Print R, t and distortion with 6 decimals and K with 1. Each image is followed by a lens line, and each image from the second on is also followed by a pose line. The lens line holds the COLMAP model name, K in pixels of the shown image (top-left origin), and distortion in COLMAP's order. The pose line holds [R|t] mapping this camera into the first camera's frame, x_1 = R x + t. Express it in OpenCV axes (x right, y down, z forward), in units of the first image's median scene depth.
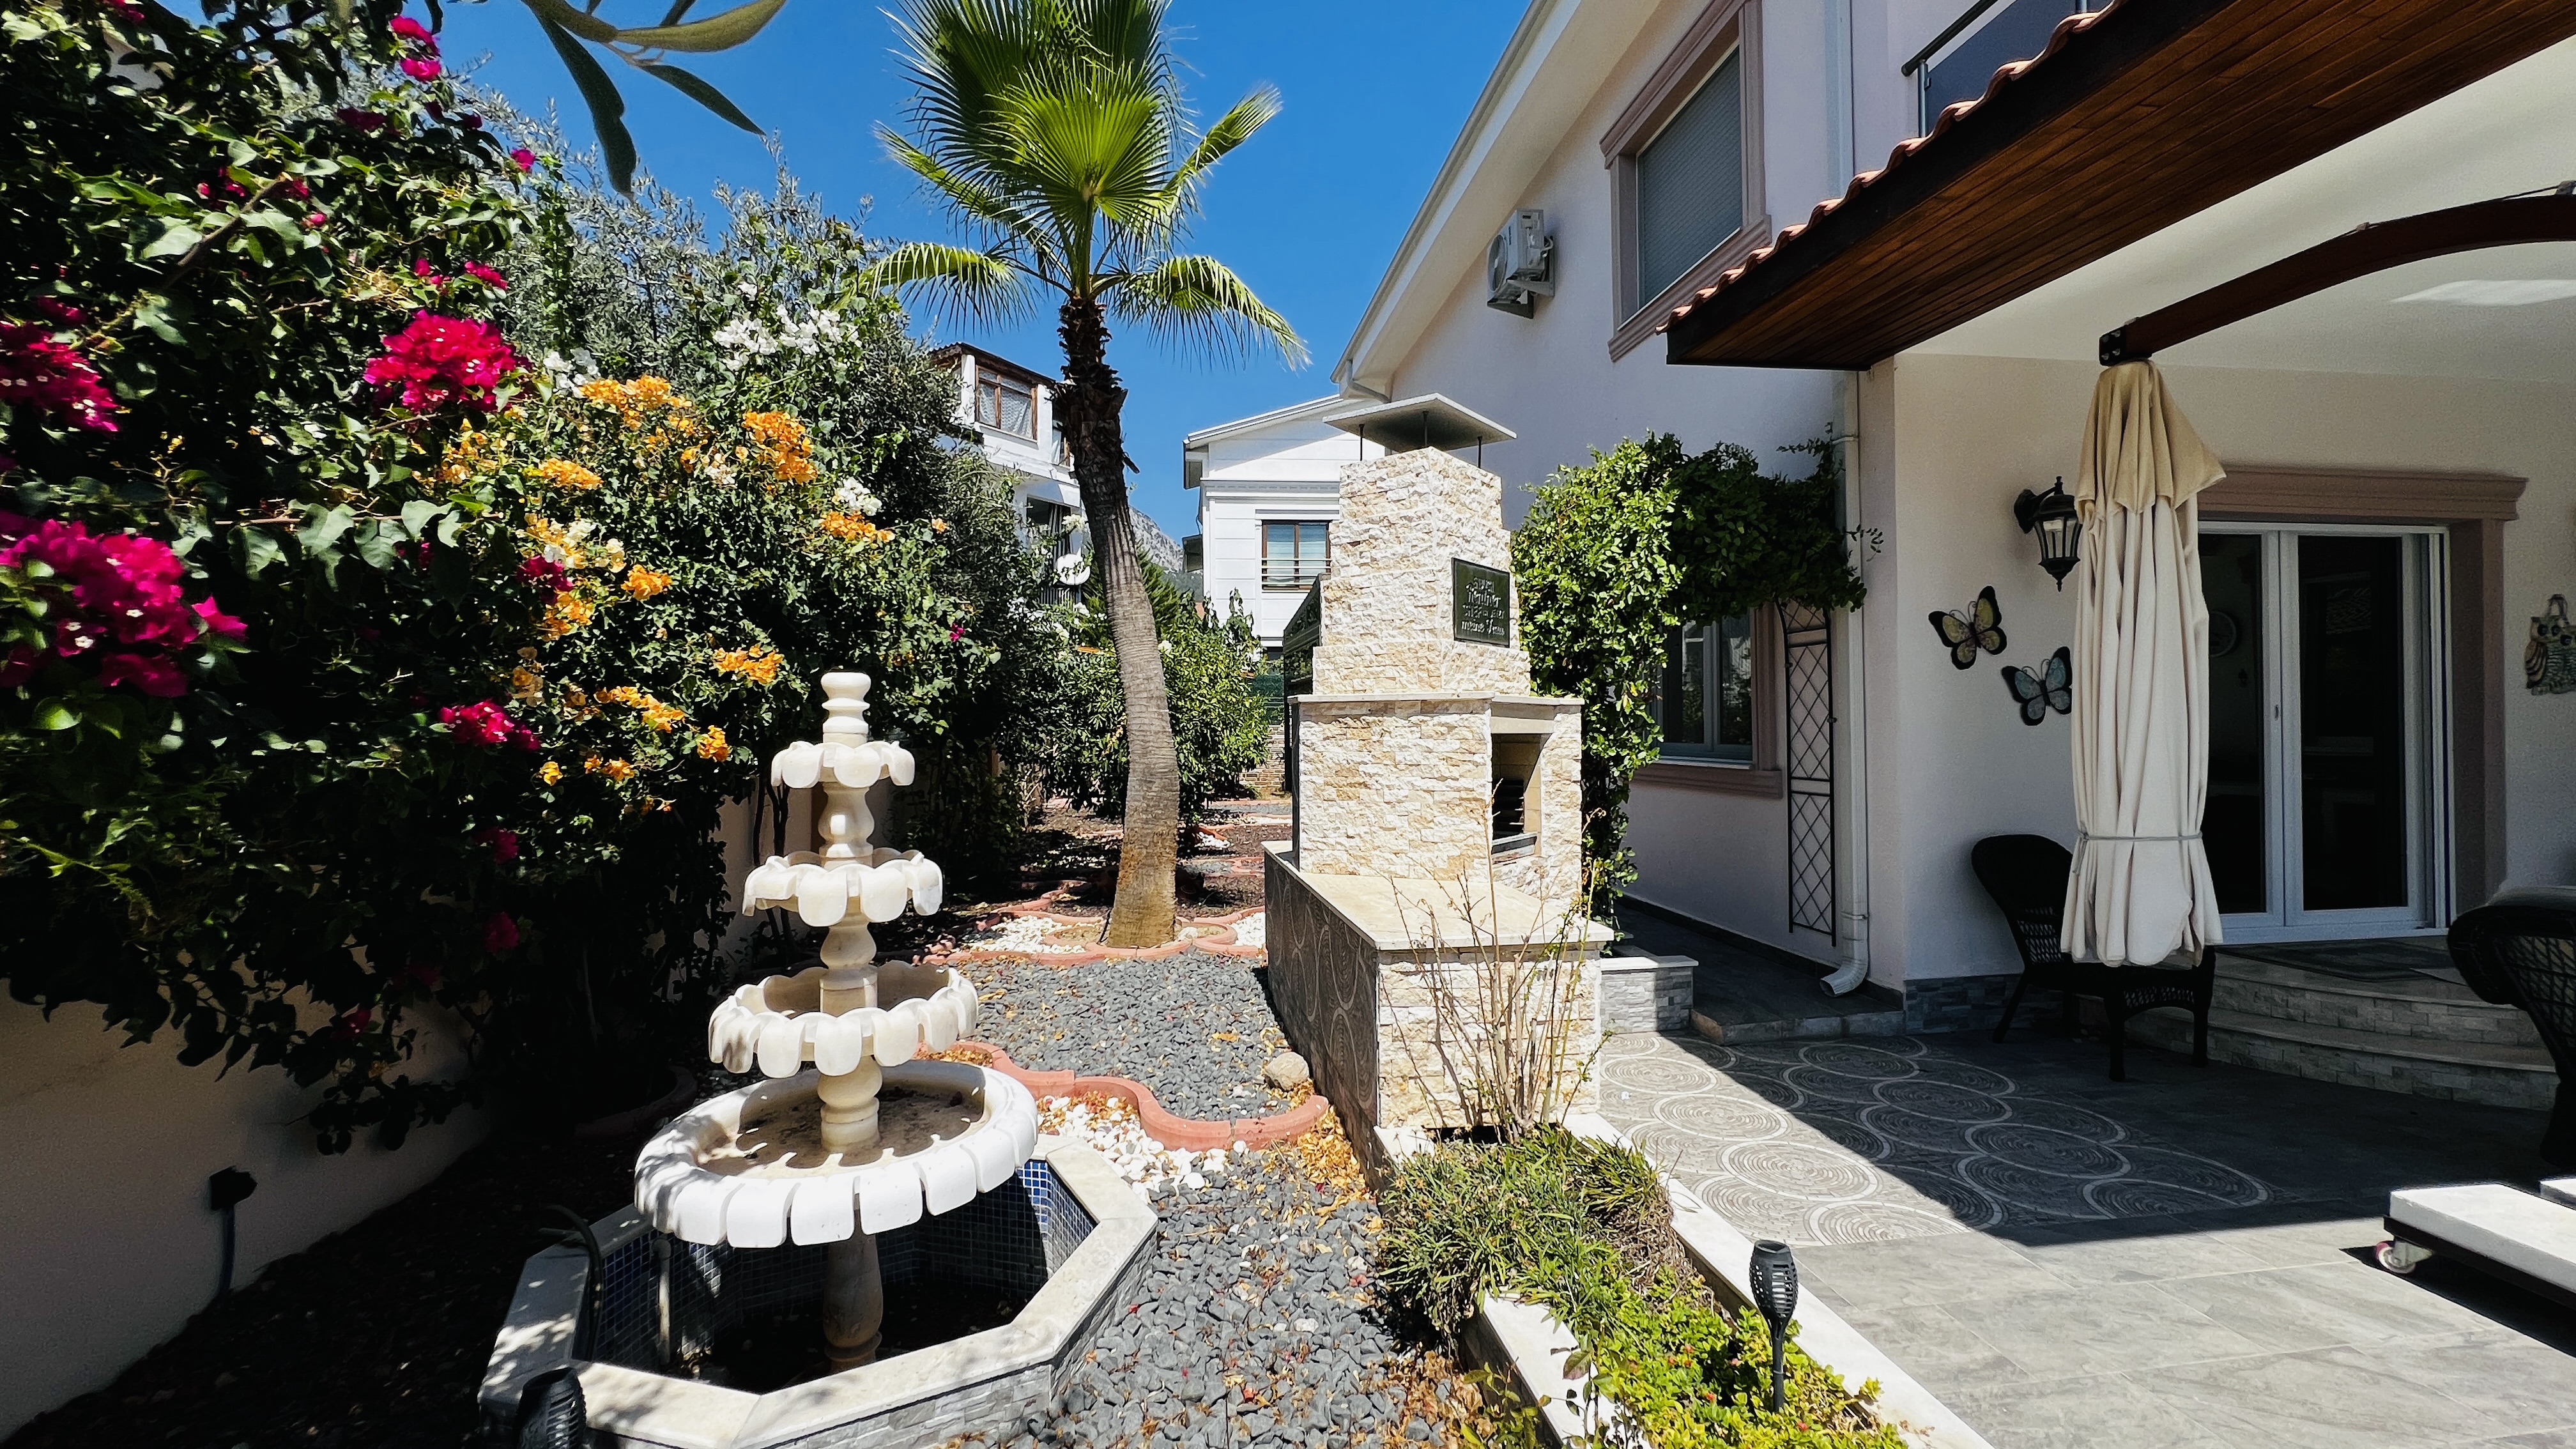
lens RADIAL K [[1038.2, 0, 1278.9], [0, 1038.2, 722.3], [0, 0, 1]] dist [-0.002694, -0.000022]
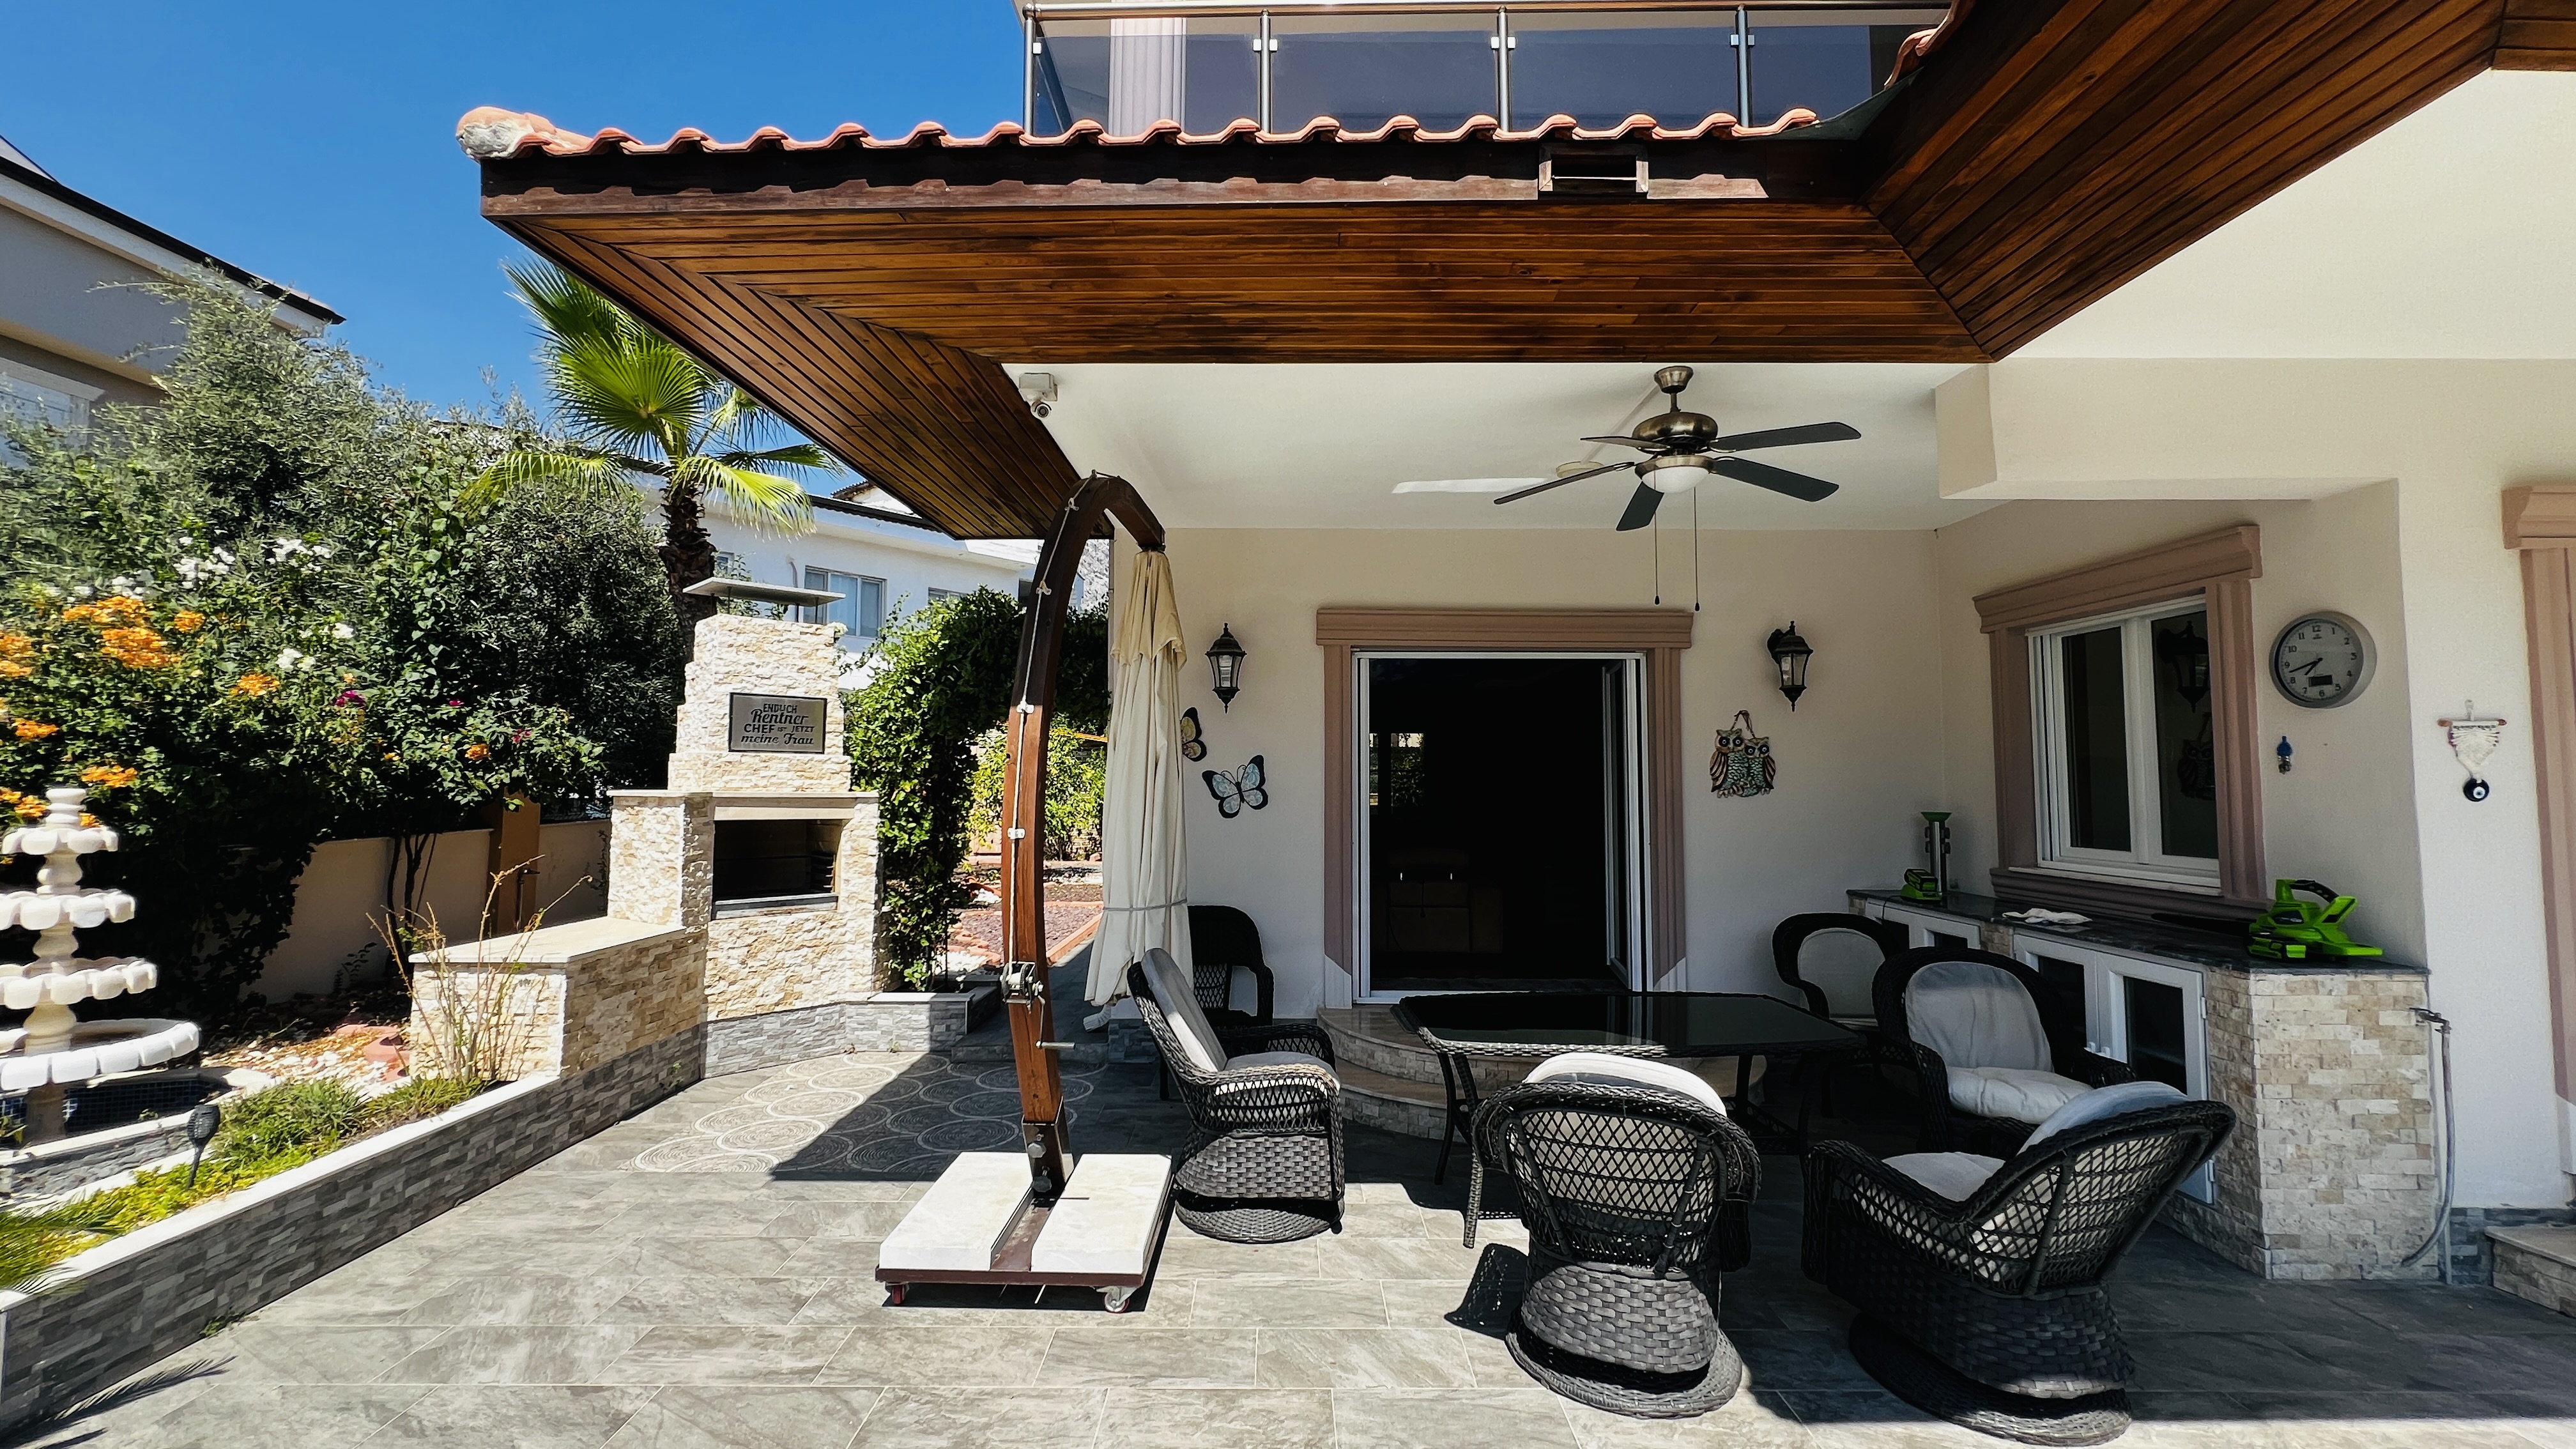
lens RADIAL K [[1038.2, 0, 1280.4], [0, 1038.2, 718.3], [0, 0, 1]] dist [-0.002694, -0.000022]
pose [[0.990157, 0.003066, -0.139928, 1.088887], [-0.011490, 0.998166, -0.059436, -0.049072], [0.139489, 0.060459, 0.988376, -0.268720]]
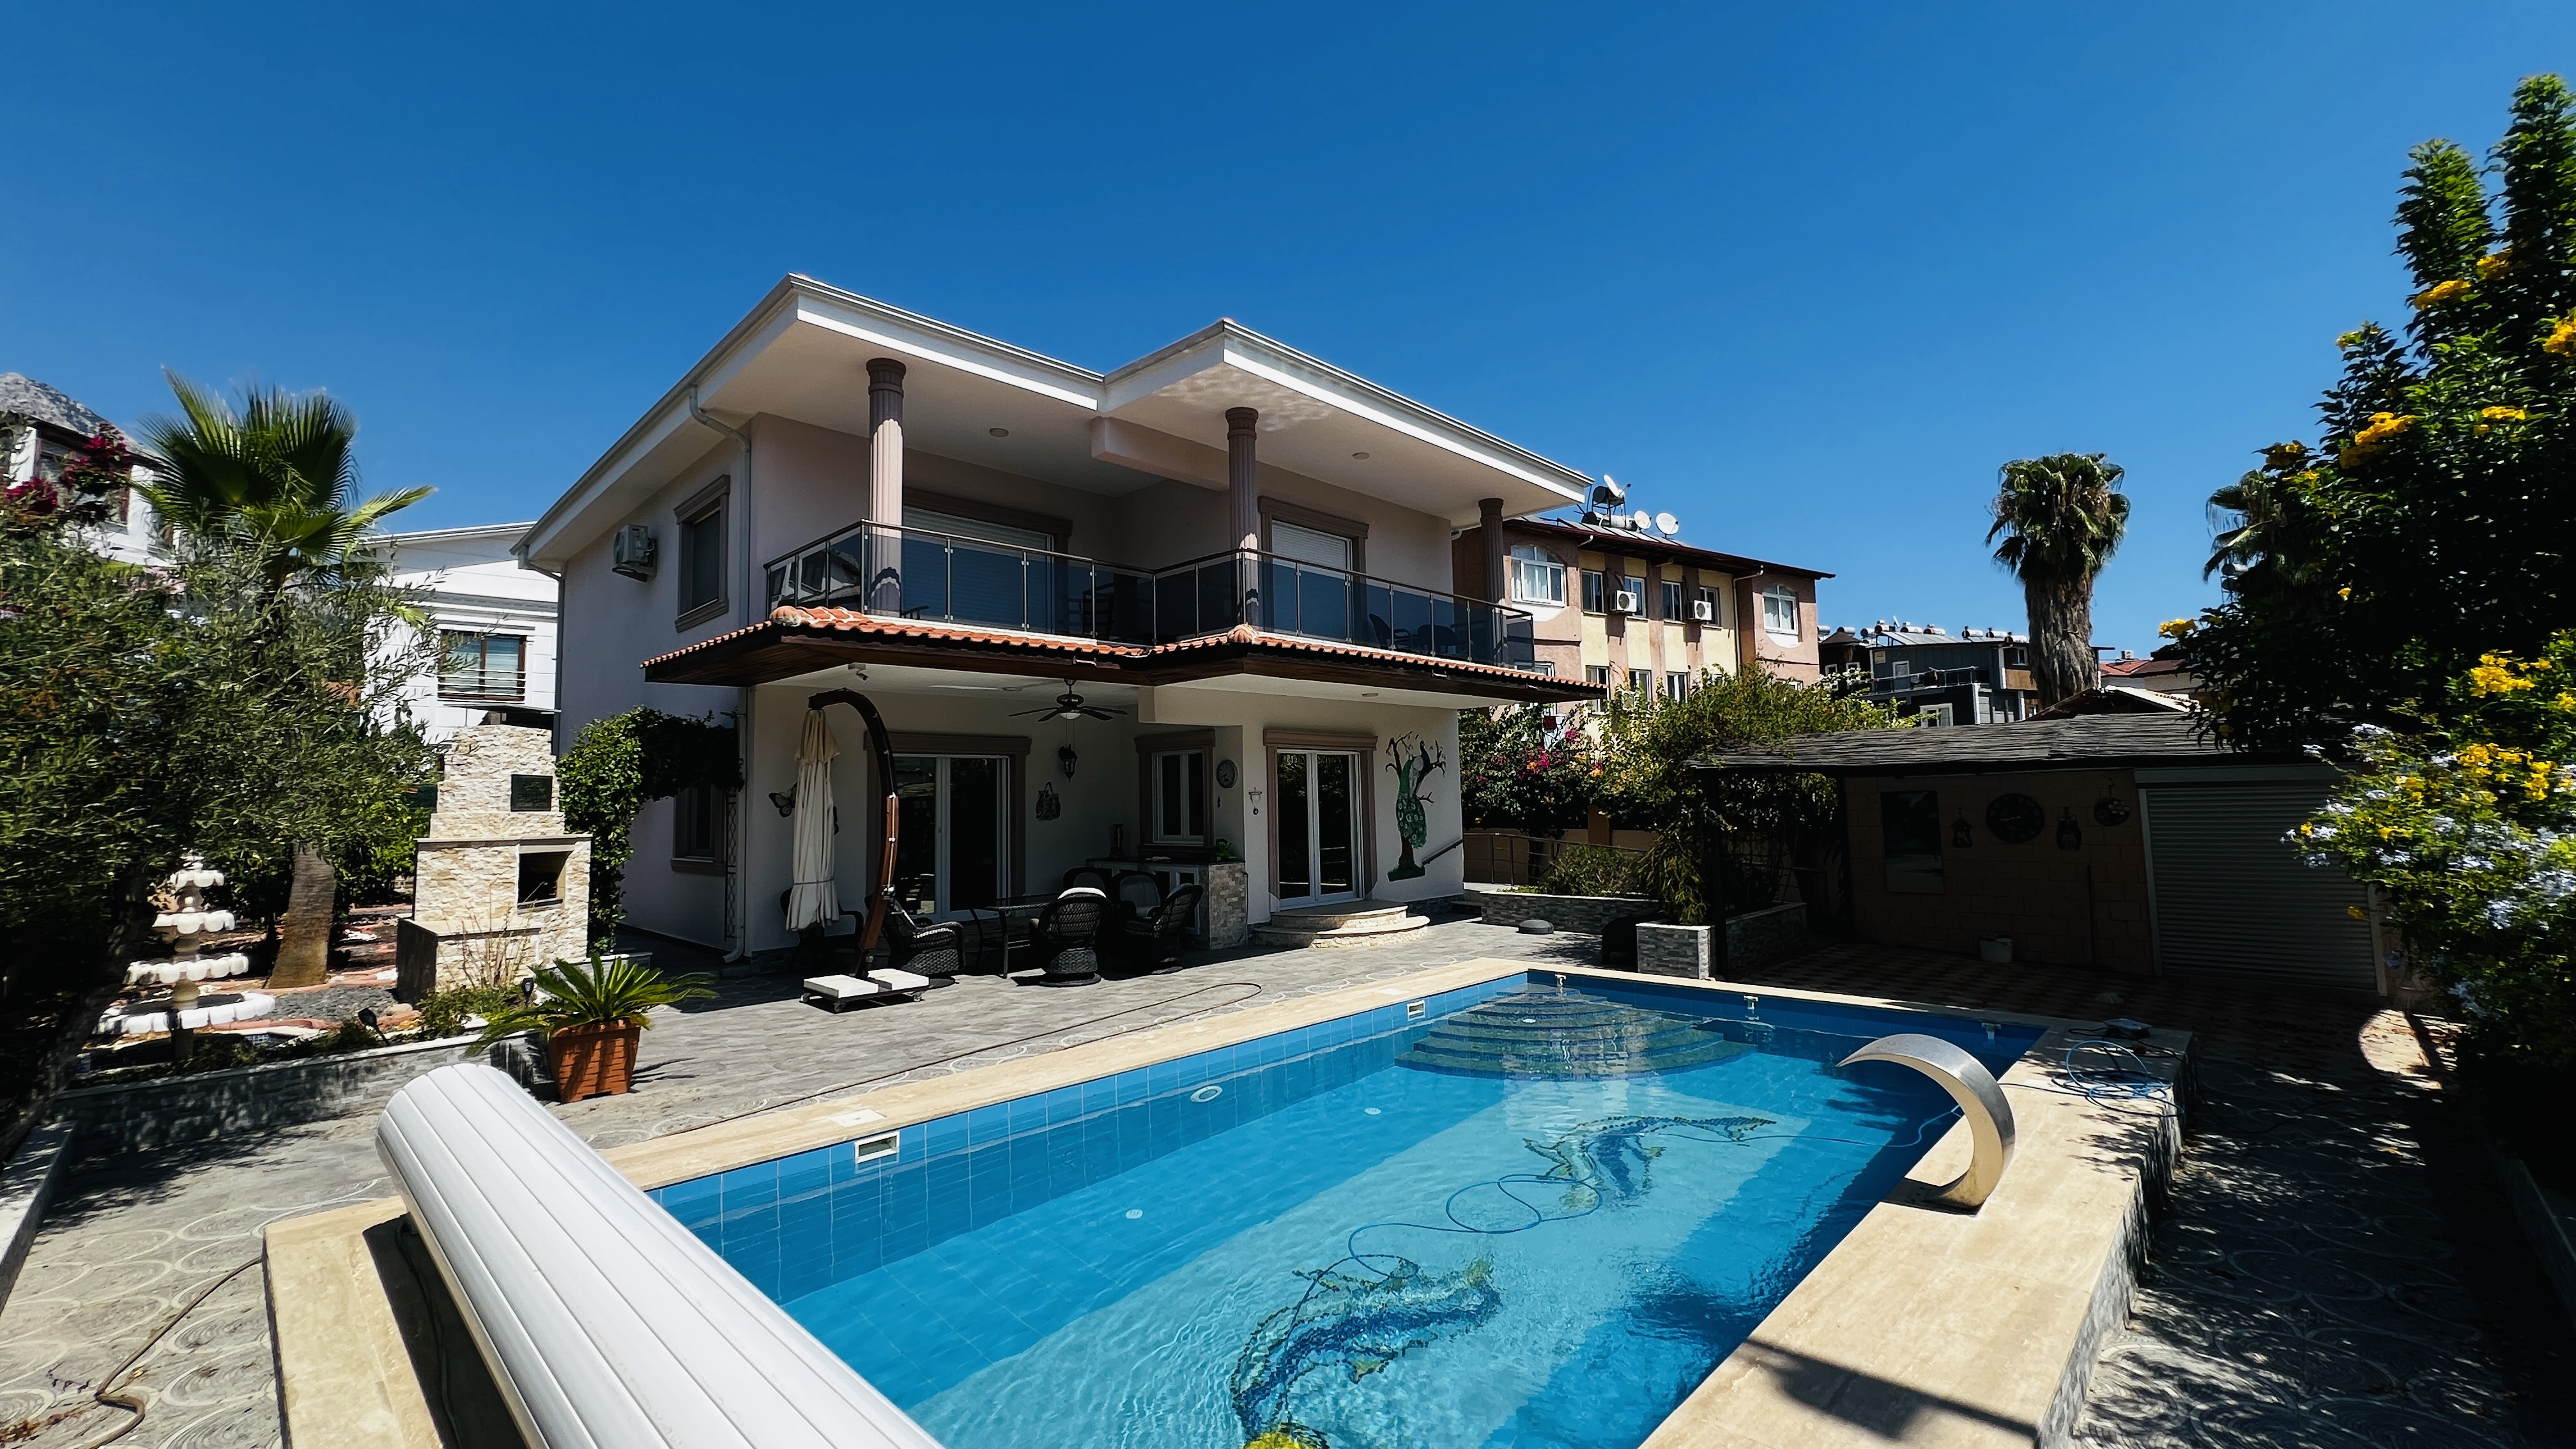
lens RADIAL K [[1038.2, 0, 1285.6], [0, 1038.2, 720.8], [0, 0, 1]] dist [-0.002694, -0.000022]
pose [[0.789980, 0.038494, 0.611923, 0.113854], [0.014531, 0.996571, -0.081451, -0.067498], [-0.612960, 0.073236, 0.786712, -1.785592]]
